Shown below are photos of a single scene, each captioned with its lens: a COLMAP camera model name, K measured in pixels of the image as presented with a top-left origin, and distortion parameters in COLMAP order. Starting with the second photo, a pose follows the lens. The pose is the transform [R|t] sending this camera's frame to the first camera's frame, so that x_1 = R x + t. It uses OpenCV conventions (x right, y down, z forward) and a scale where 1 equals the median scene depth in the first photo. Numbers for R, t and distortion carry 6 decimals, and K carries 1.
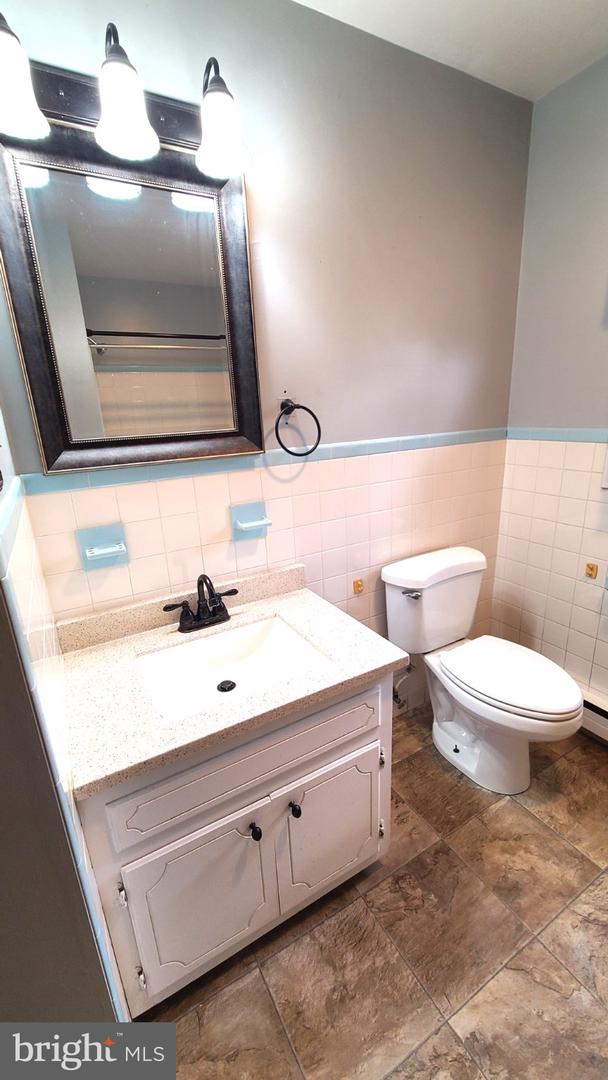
lens RADIAL K [[442.3, 0, 301.7], [0, 442.3, 540.0], [0, 0, 1]] dist [-0.003713, -0.000736]
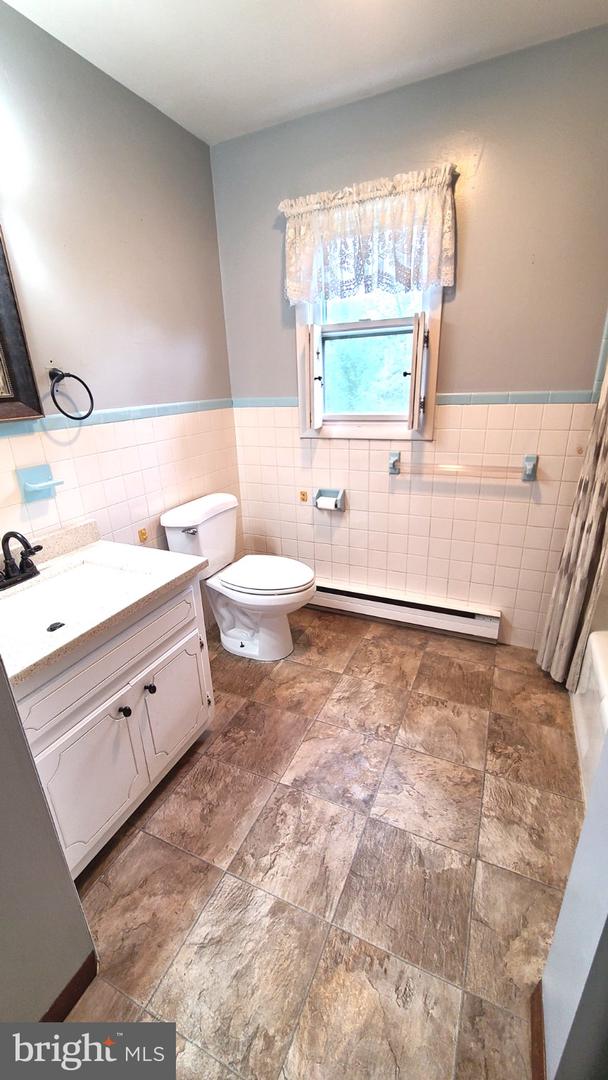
lens RADIAL K [[442.3, 0, 303.6], [0, 442.3, 539.5], [0, 0, 1]] dist [-0.003713, -0.000736]
pose [[0.812195, -0.181072, 0.554575, -0.215912], [0.164363, 0.983128, 0.080282, 0.113940], [-0.559754, 0.025947, 0.828252, -0.247040]]
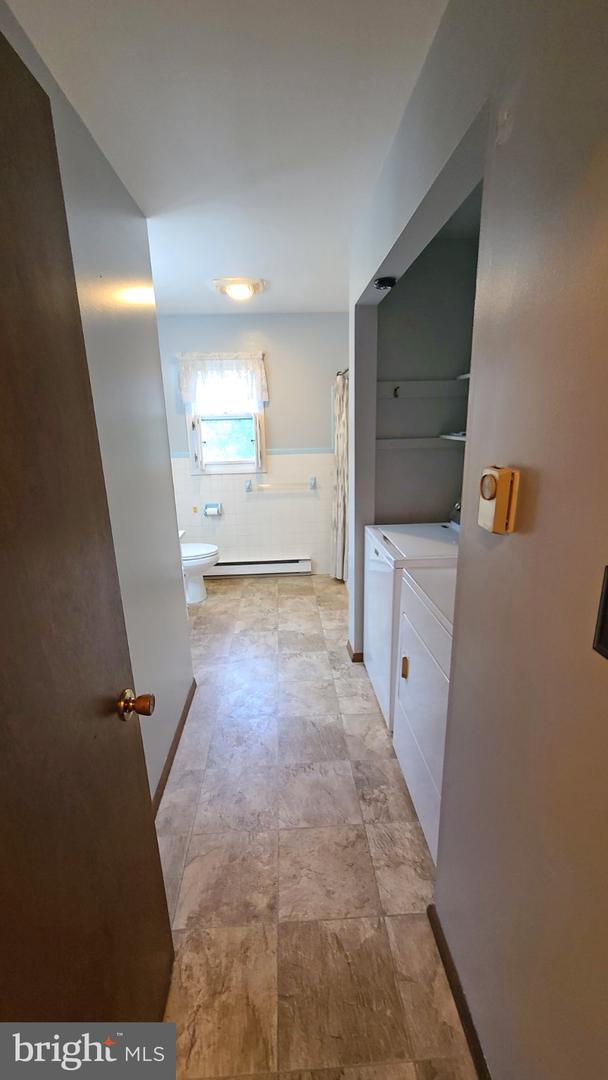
lens RADIAL K [[442.3, 0, 311.0], [0, 442.3, 538.2], [0, 0, 1]] dist [-0.003713, -0.000736]
pose [[0.428627, -0.193321, 0.882556, -1.537488], [0.262908, 0.961255, 0.082874, 0.229482], [-0.864383, 0.196509, 0.462846, -0.797399]]
